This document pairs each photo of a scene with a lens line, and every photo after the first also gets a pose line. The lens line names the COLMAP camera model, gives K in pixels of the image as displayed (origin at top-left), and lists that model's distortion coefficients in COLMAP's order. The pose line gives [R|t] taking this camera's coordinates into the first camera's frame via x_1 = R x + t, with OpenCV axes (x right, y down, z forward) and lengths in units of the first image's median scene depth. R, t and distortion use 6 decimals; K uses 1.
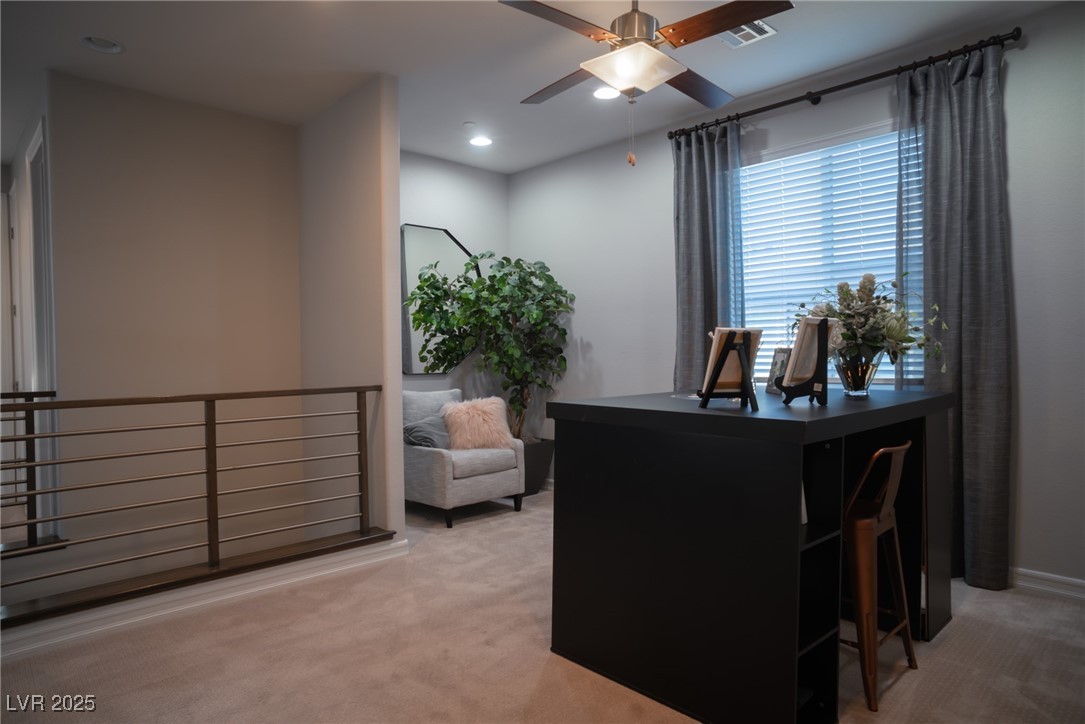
lens RADIAL K [[650.9, 0, 543.8], [0, 650.9, 360.1], [0, 0, 1]] dist [-0.047188, 0.022333]
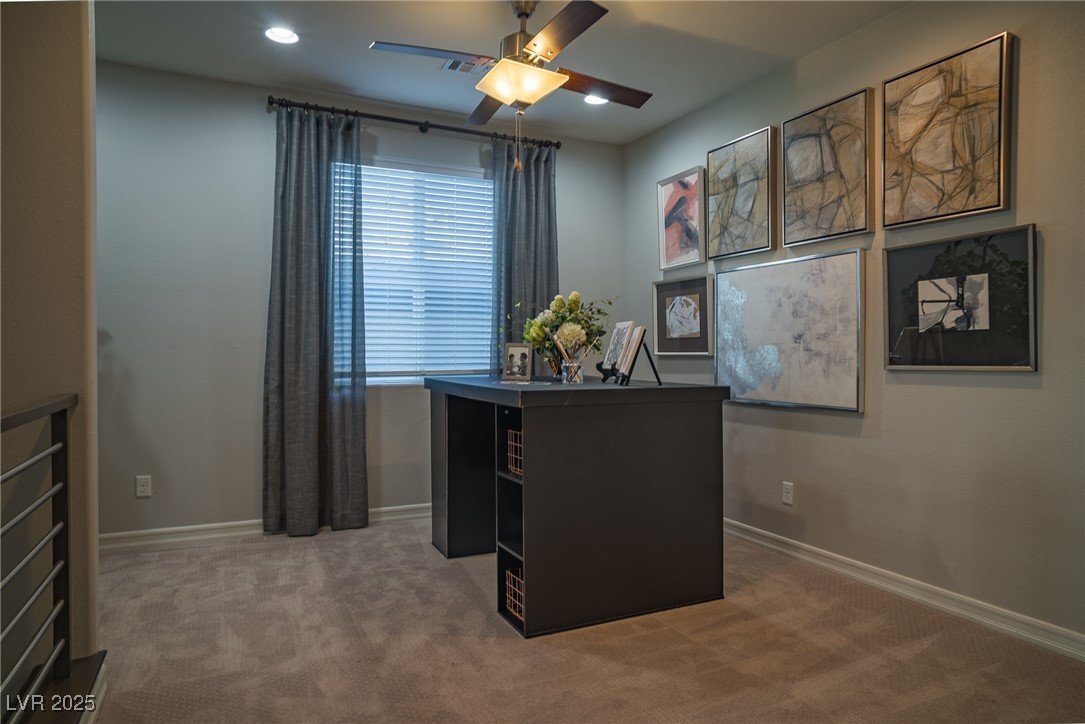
lens RADIAL K [[650.9, 0, 549.9], [0, 650.9, 362.9], [0, 0, 1]] dist [-0.047188, 0.022333]
pose [[0.295693, 0.001527, 0.955282, -0.669018], [0.011530, 0.999920, -0.005167, 0.024439], [-0.955213, 0.012542, 0.295652, 0.484559]]
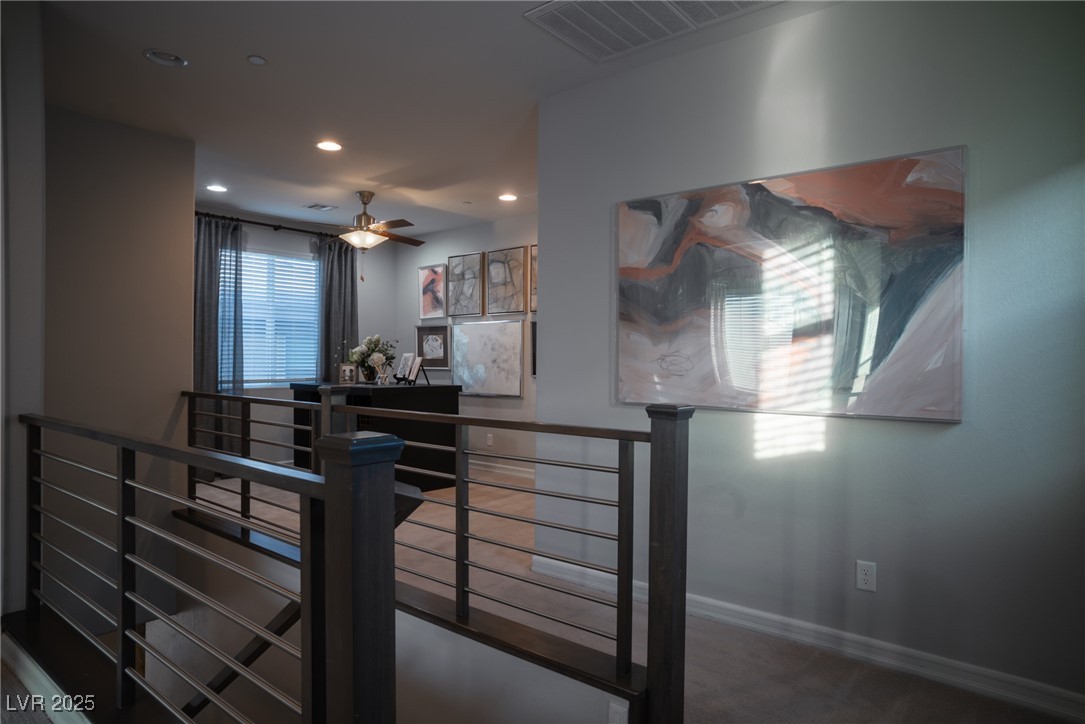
lens RADIAL K [[650.9, 0, 552.1], [0, 650.9, 361.9], [0, 0, 1]] dist [-0.047188, 0.022333]
pose [[-0.127837, 0.011482, 0.991729, -1.645629], [0.013539, 0.999860, -0.009831, 0.008668], [-0.991703, 0.012170, -0.127975, 0.492858]]
